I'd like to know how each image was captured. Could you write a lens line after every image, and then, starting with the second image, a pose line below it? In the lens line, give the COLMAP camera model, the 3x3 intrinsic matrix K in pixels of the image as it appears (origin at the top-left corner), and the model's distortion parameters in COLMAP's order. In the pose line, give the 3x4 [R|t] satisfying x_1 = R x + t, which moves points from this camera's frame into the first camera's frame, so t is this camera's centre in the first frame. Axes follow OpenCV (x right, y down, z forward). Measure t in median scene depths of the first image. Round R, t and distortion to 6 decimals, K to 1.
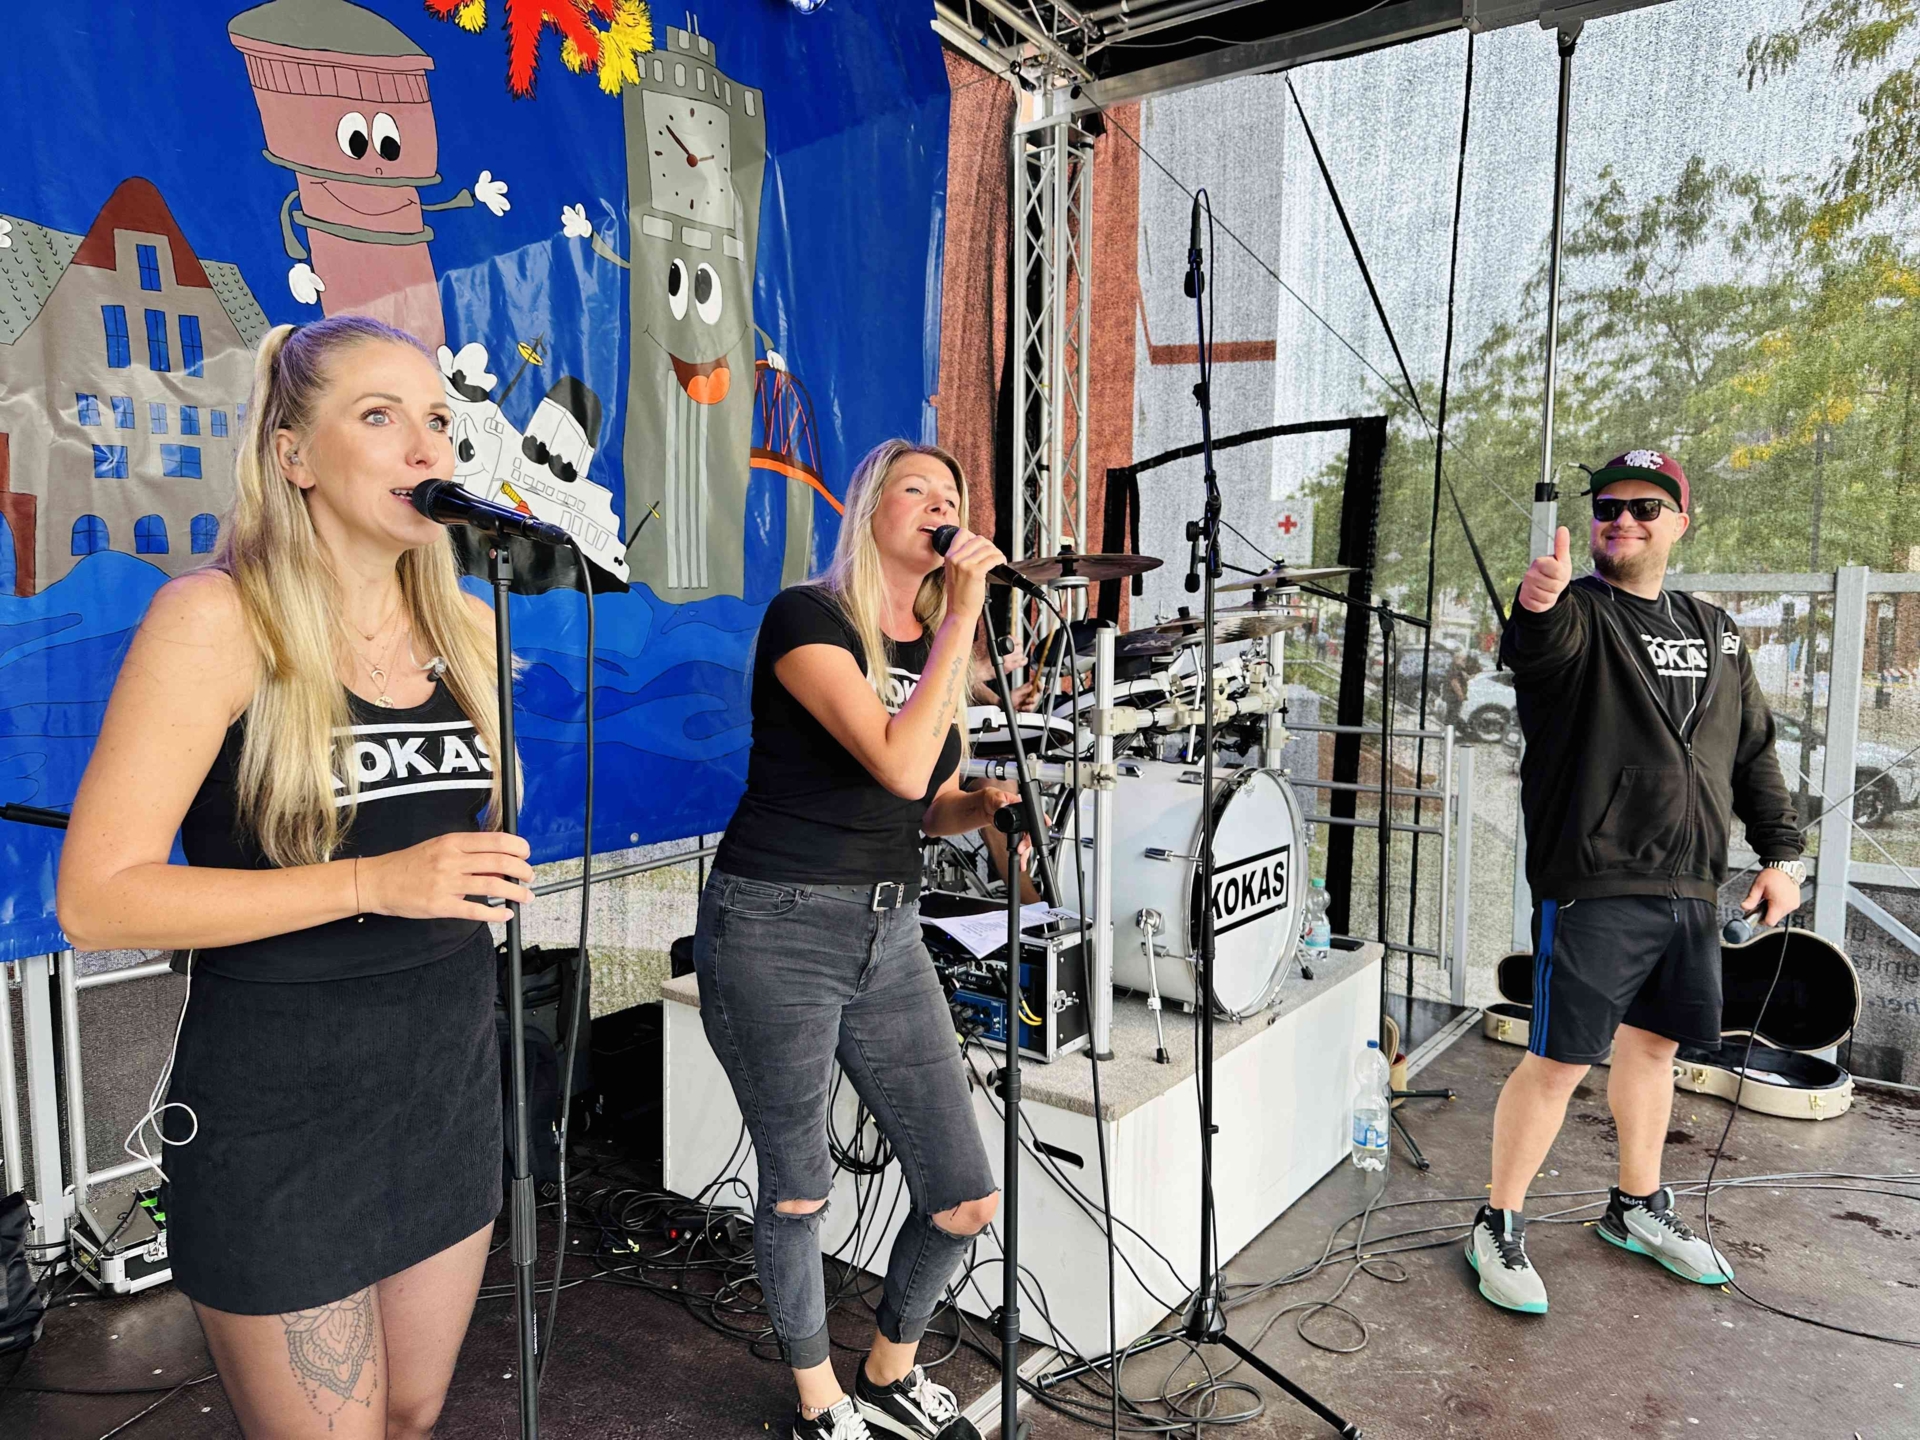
lens RADIAL K [[1396.8, 0, 960.0], [0, 1396.8, 720.0], [0, 0, 1]] dist [-0.006452, -0.006022]
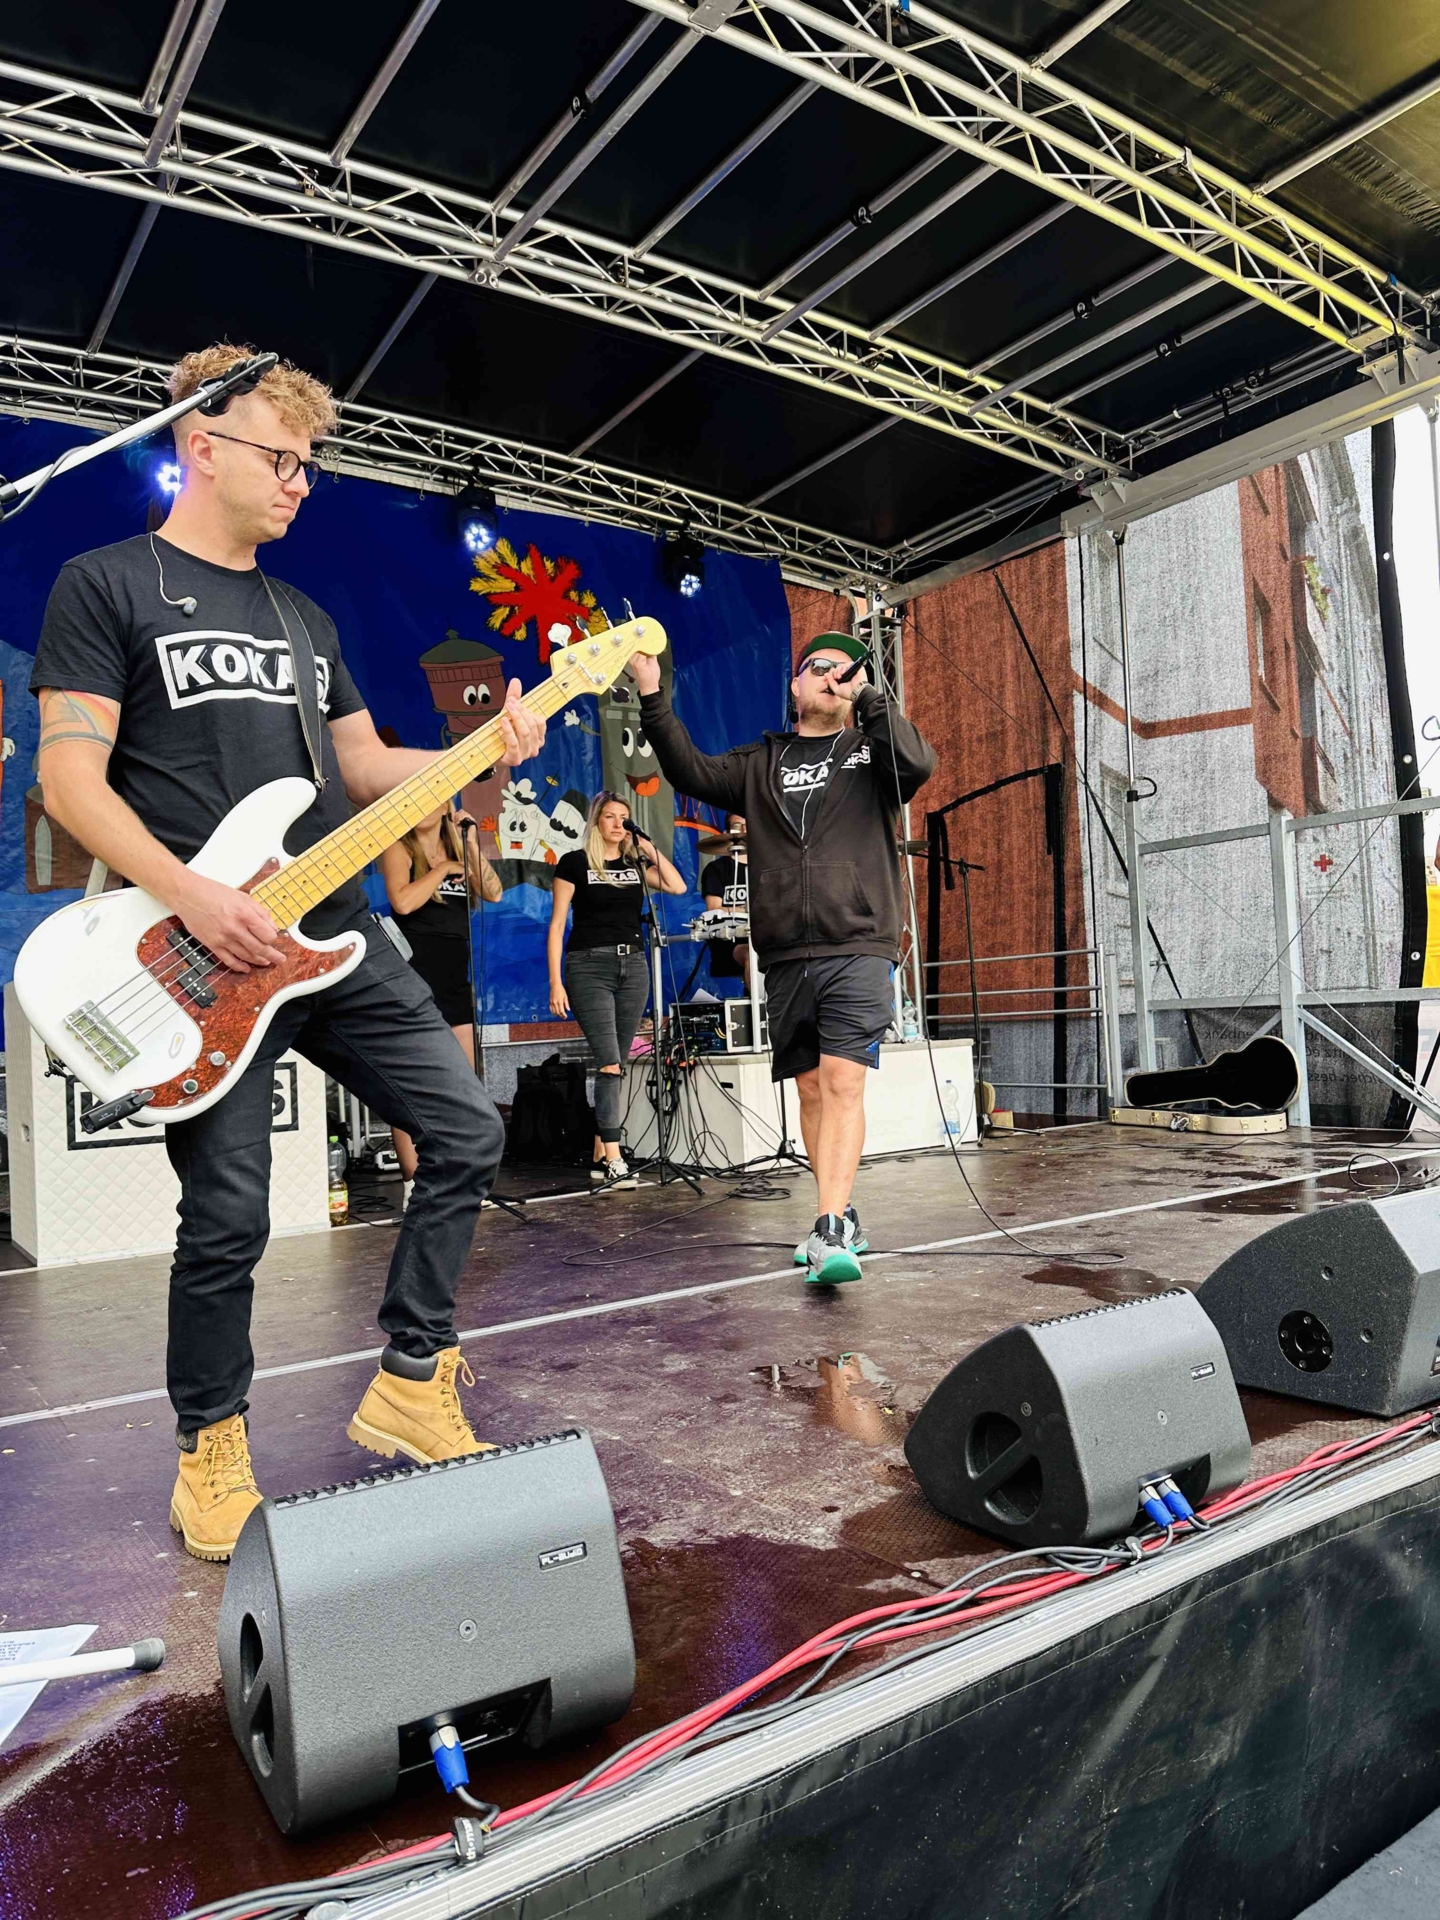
lens RADIAL K [[1338.6, 0, 722.8], [0, 1338.6, 979.8], [0, 0, 1]] dist [0.063557, -0.001141]
pose [[0.947223, -0.061911, -0.314542, 0.565255], [0.029521, 0.993851, -0.106718, 0.267552], [0.319215, 0.091800, 0.943226, -0.828845]]
